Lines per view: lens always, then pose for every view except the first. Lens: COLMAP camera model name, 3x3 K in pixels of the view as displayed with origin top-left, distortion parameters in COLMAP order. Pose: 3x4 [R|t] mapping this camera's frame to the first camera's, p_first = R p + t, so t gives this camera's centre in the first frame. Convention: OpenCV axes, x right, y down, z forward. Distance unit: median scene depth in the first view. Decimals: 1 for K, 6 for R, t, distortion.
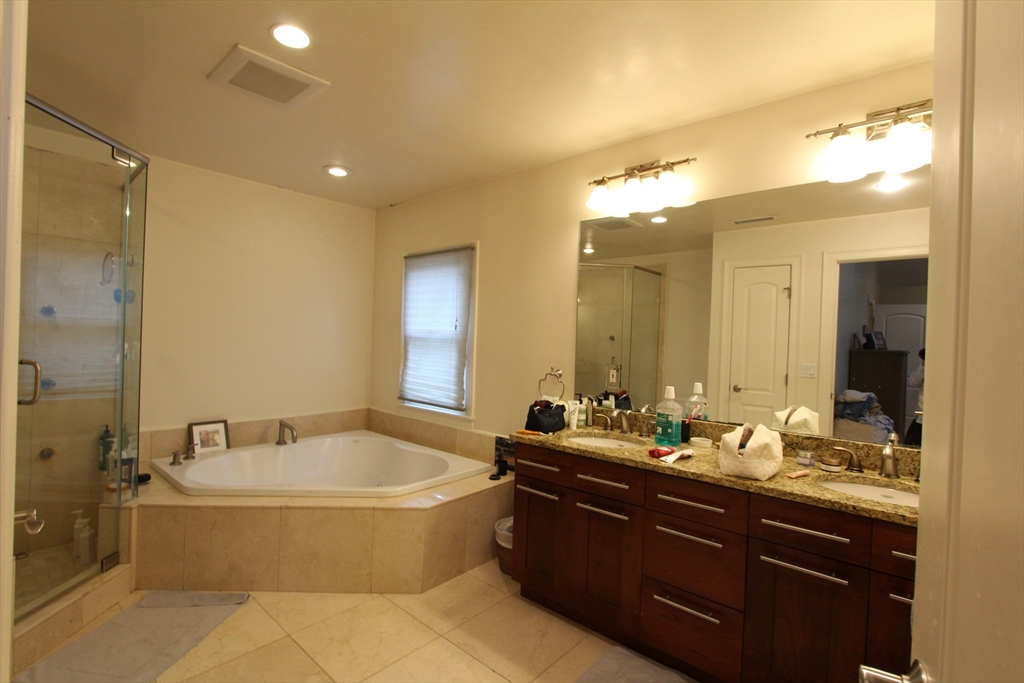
lens RADIAL K [[473.4, 0, 505.7], [0, 473.4, 342.5], [0, 0, 1]] dist [-0.019076, 0.004488]
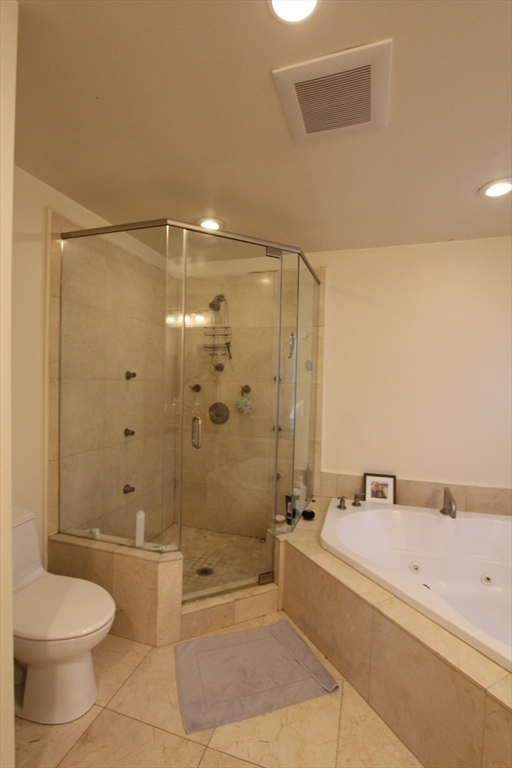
lens RADIAL K [[355.1, 0, 256.9], [0, 355.1, 389.3], [0, 0, 1]] dist [-0.019076, 0.004488]
pose [[0.412012, -0.006093, -0.911158, 0.007972], [-0.012947, 0.999838, -0.012540, -0.022748], [0.911086, 0.016964, 0.411866, 0.522820]]
